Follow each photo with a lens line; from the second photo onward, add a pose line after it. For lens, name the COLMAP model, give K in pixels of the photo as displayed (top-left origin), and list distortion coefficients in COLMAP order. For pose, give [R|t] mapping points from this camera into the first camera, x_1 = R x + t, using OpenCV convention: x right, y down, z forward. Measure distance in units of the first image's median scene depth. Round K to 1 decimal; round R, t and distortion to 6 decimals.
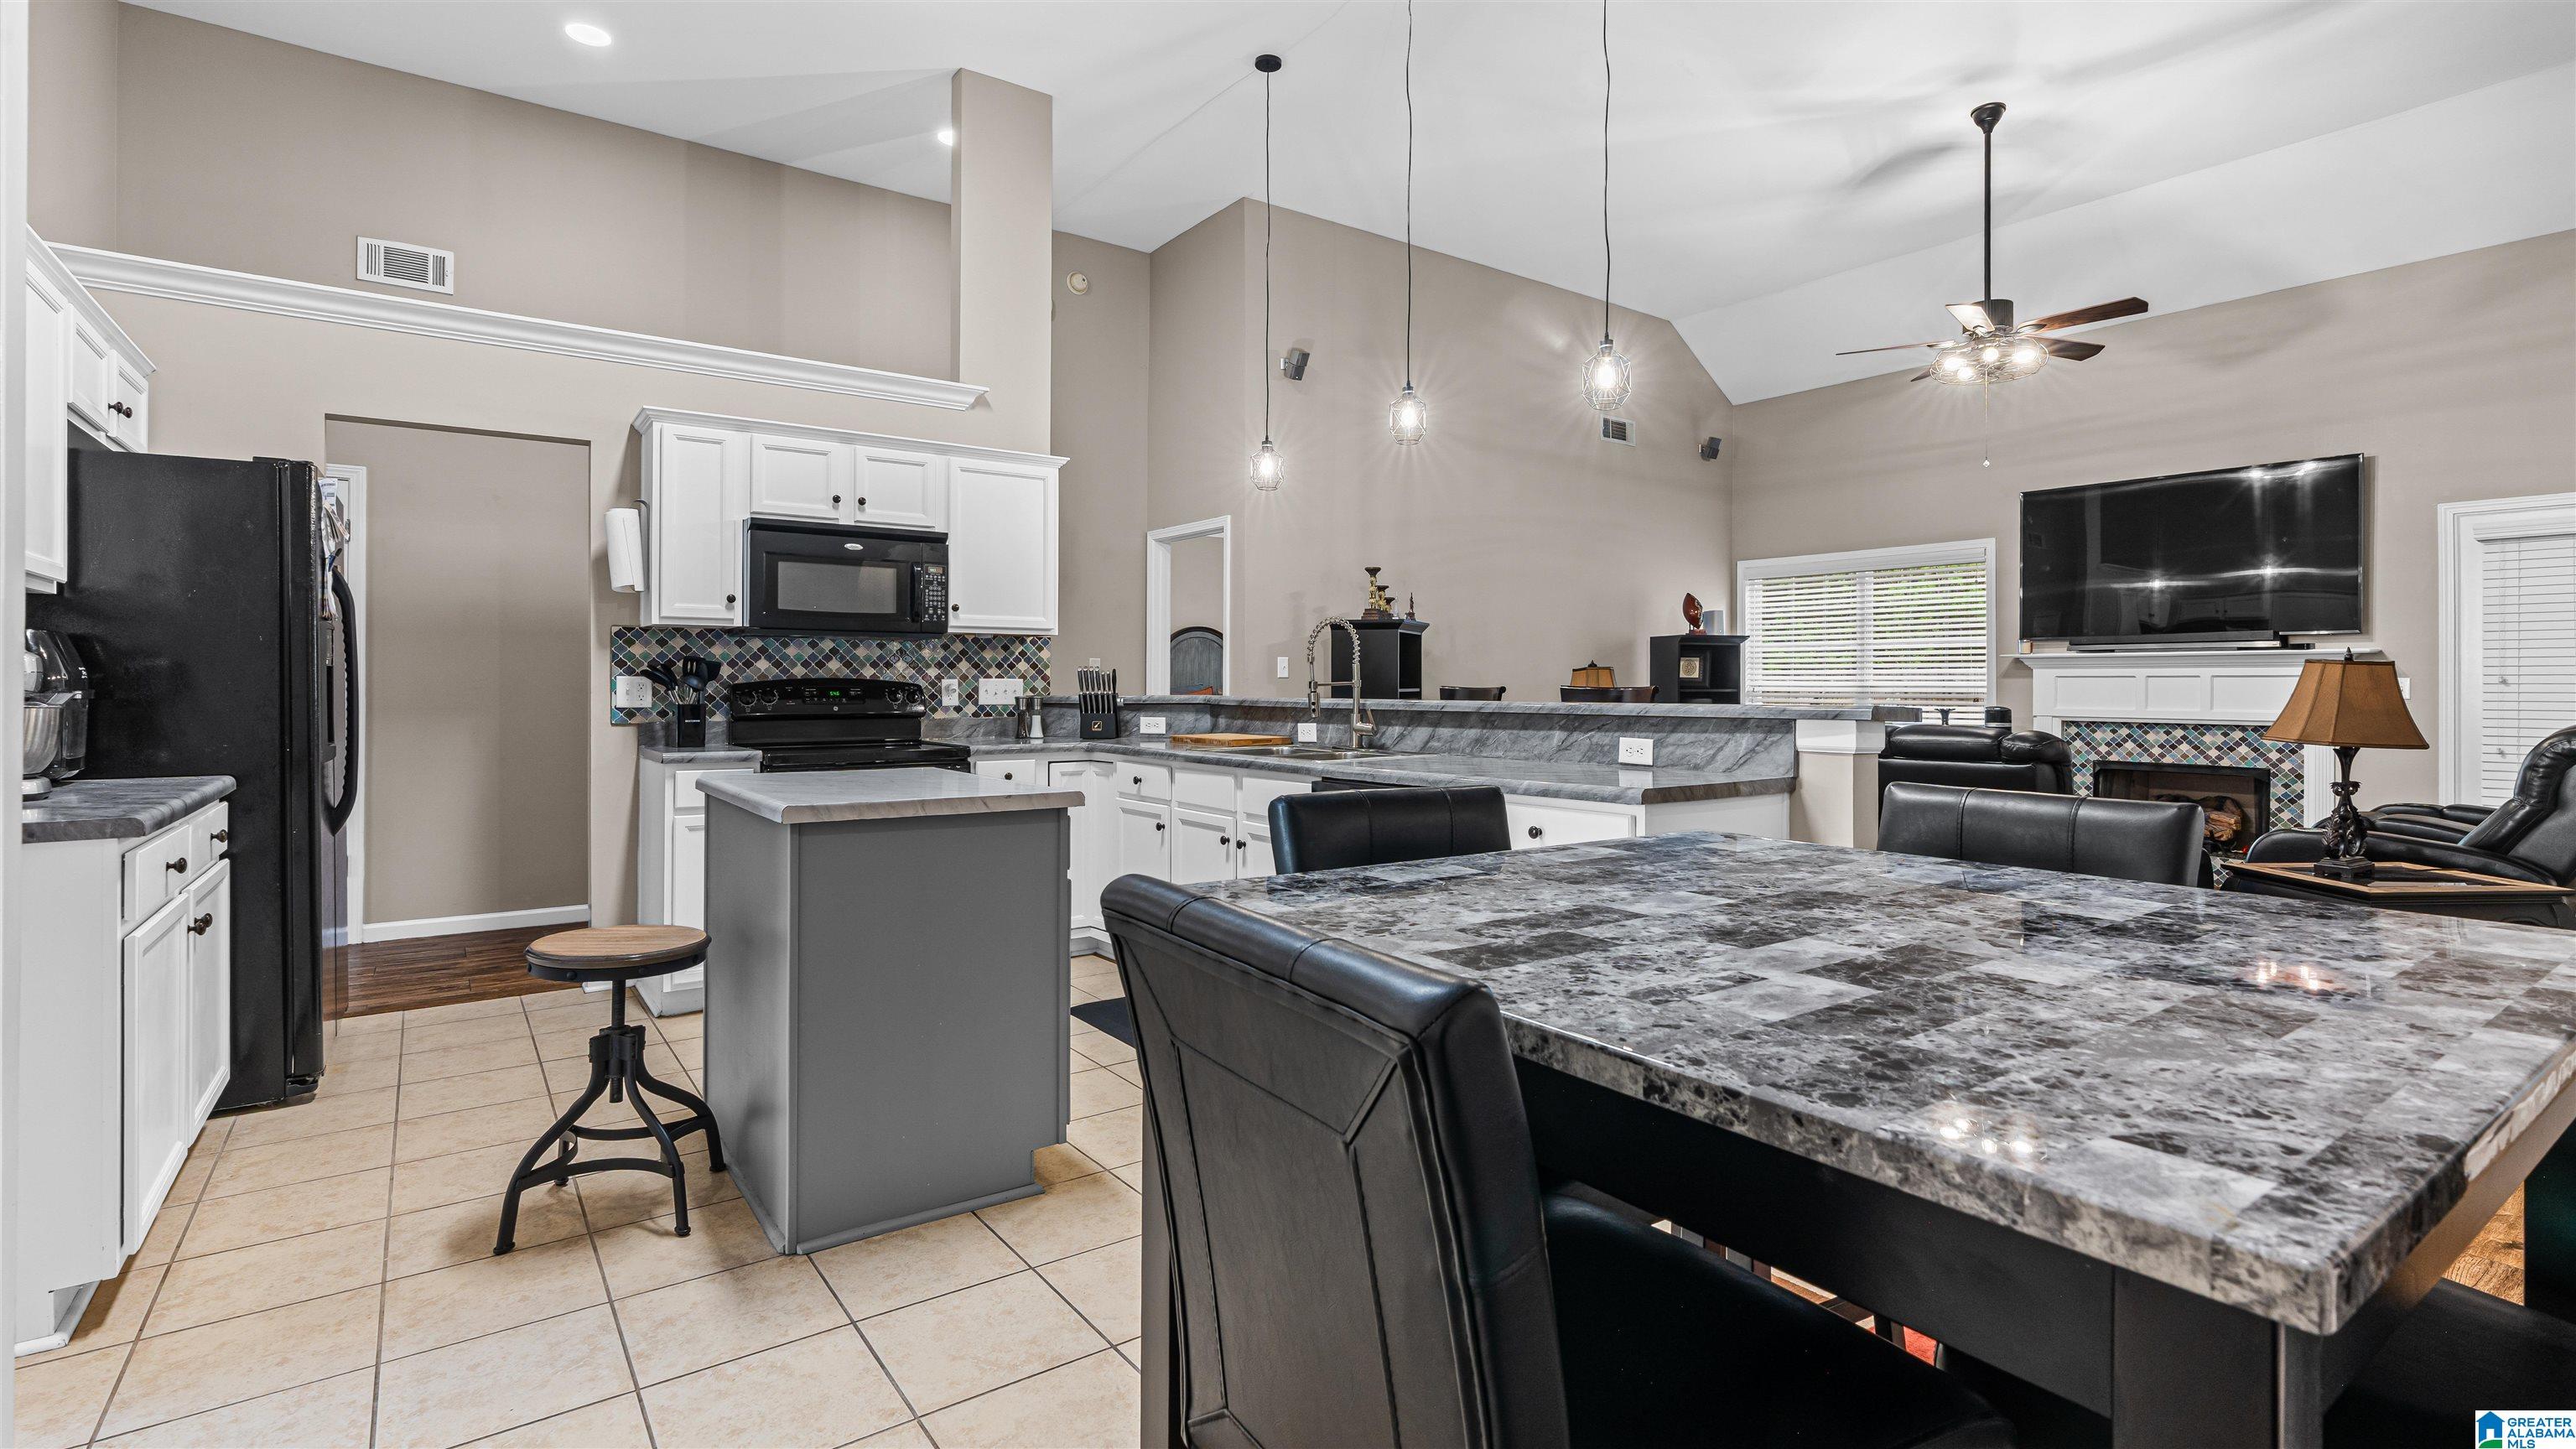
lens RADIAL K [[1179.6, 0, 1295.2], [0, 1179.6, 682.3], [0, 0, 1]] dist [-0.000451, 0.000014]
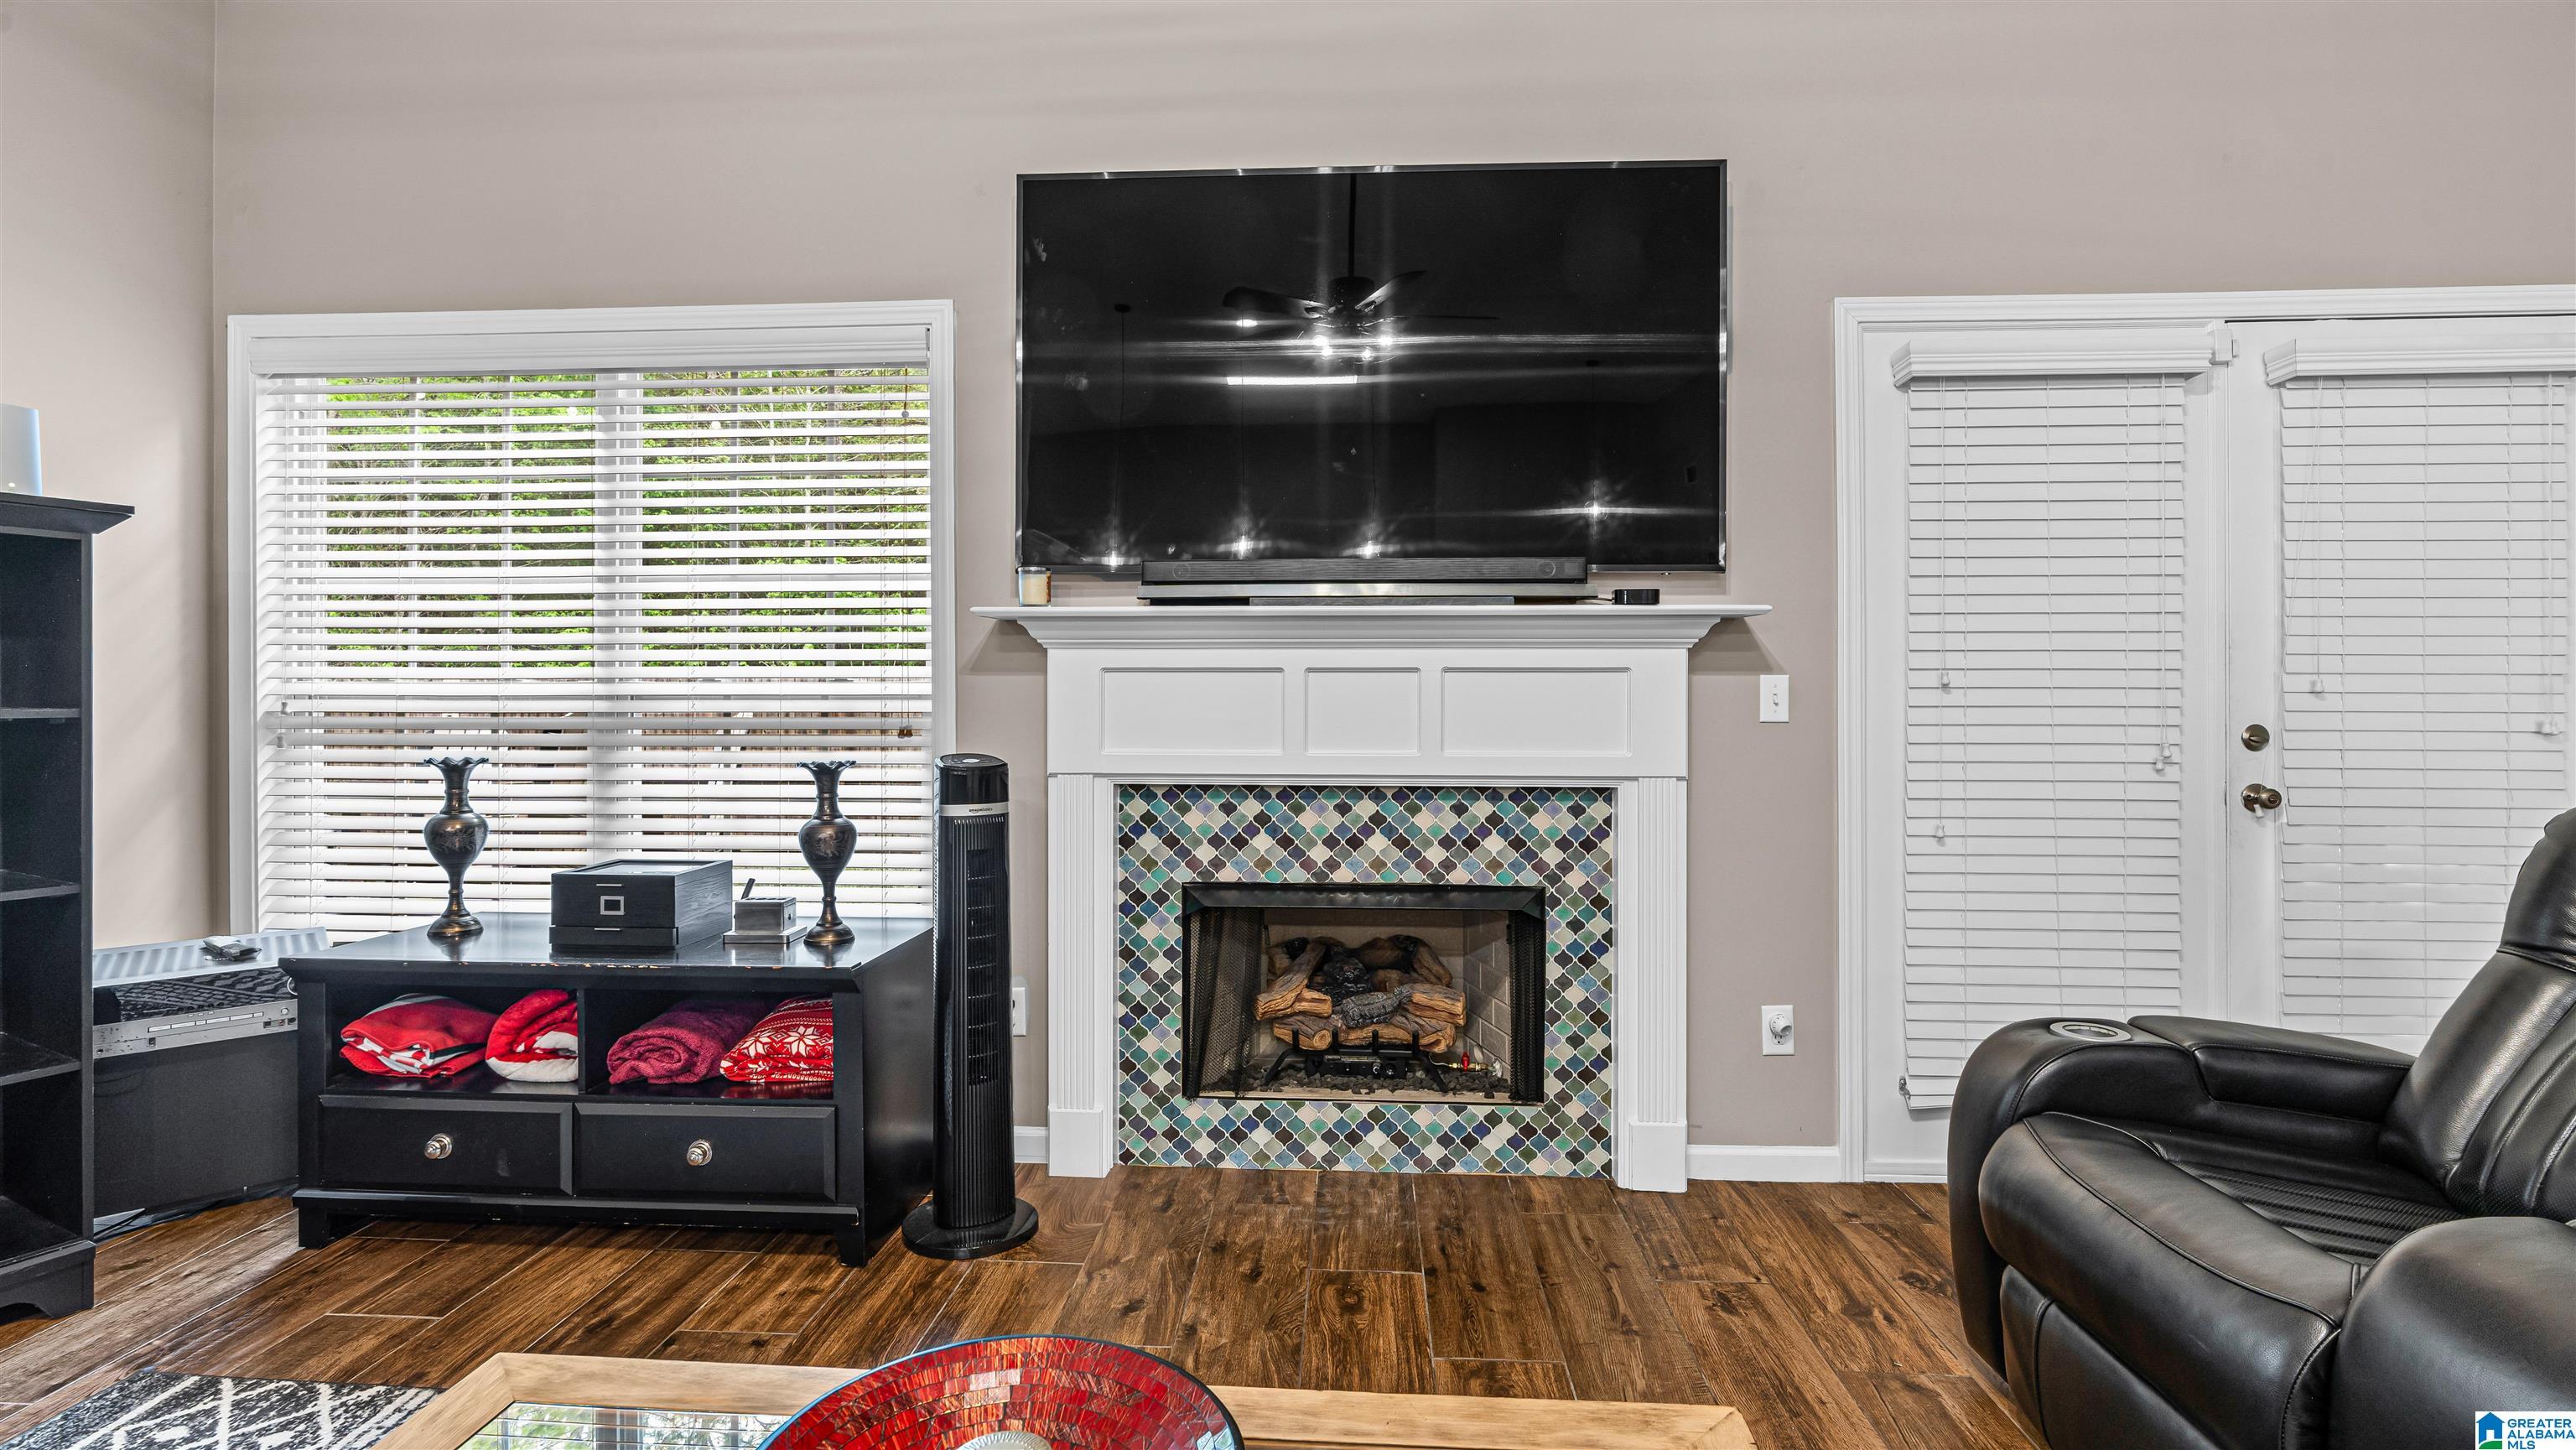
lens RADIAL K [[1168.6, 0, 1296.8], [0, 1168.6, 707.4], [0, 0, 1]] dist [0.002984, 0.000340]
pose [[0.638455, -0.007116, 0.769626, 0.419800], [-0.000080, 0.999957, 0.009312, 0.004139], [-0.769659, -0.006008, 0.638427, 0.755490]]
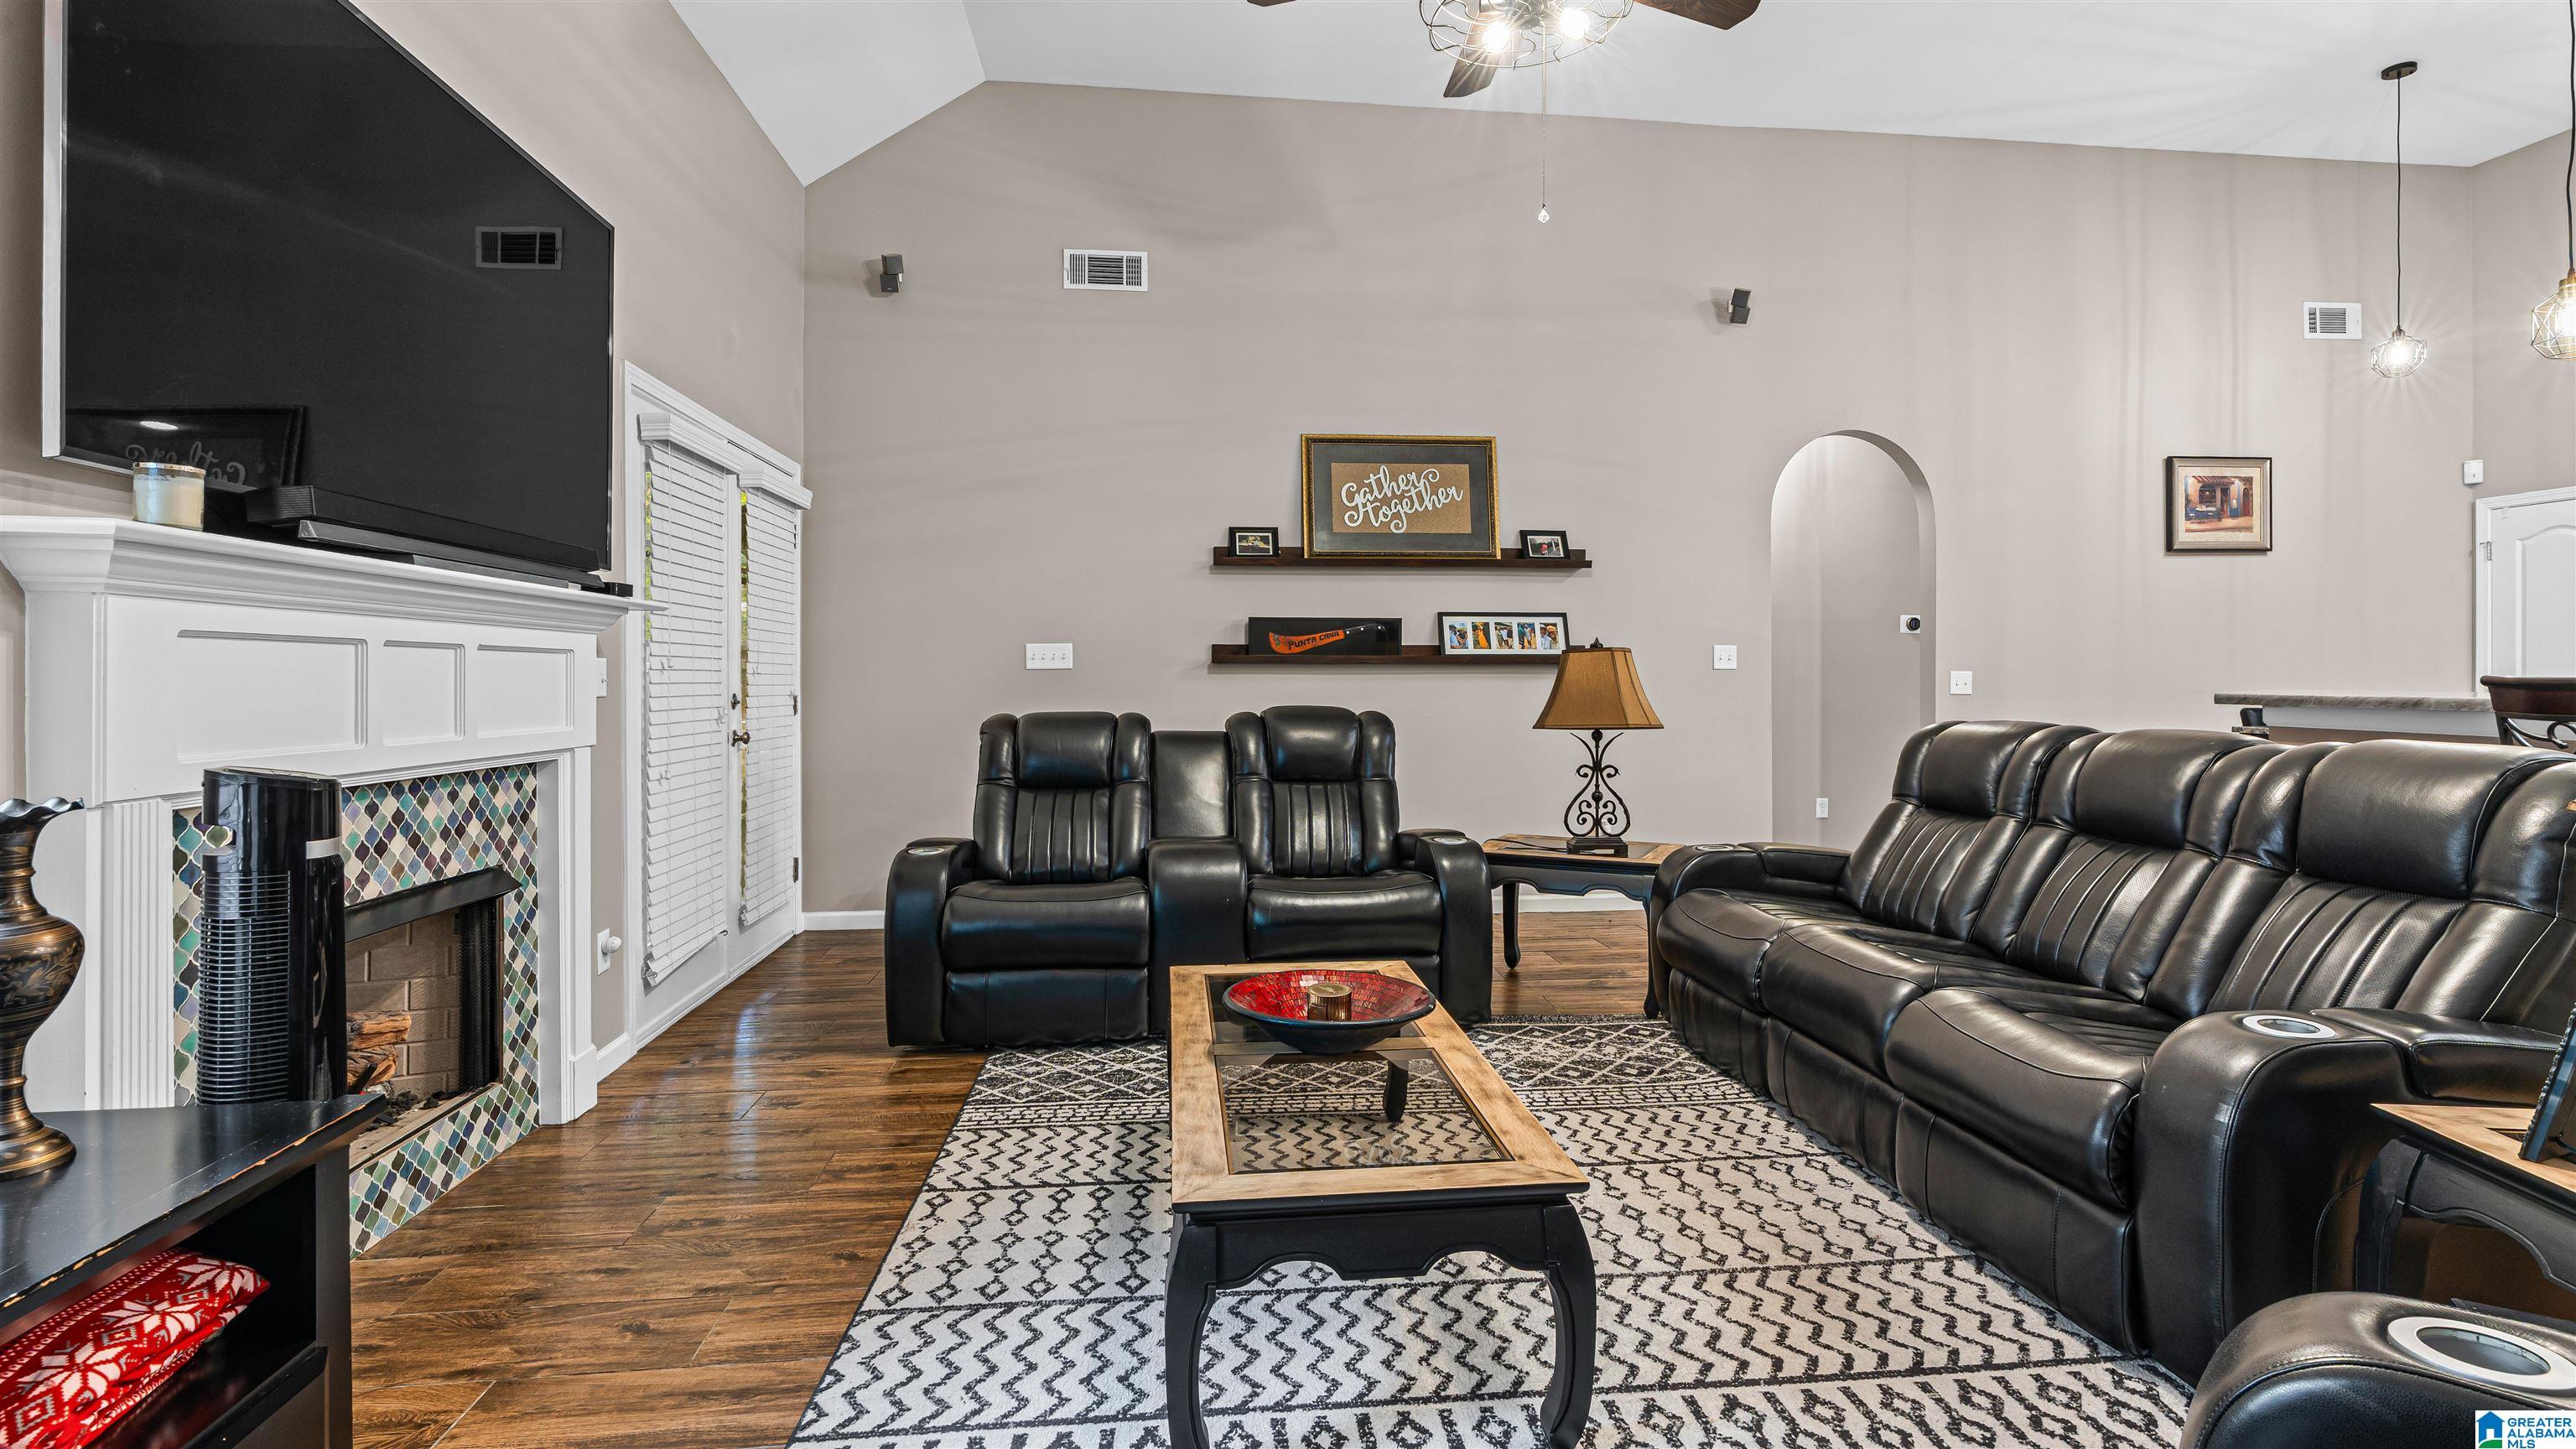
lens RADIAL K [[1179.6, 0, 1285.3], [0, 1179.6, 677.7], [0, 0, 1]] dist [-0.000451, 0.000014]
pose [[-0.865694, -0.002736, 0.500566, 0.343672], [-0.003501, 0.999994, -0.000588, 0.004082], [-0.500561, -0.002261, -0.865698, 1.162189]]
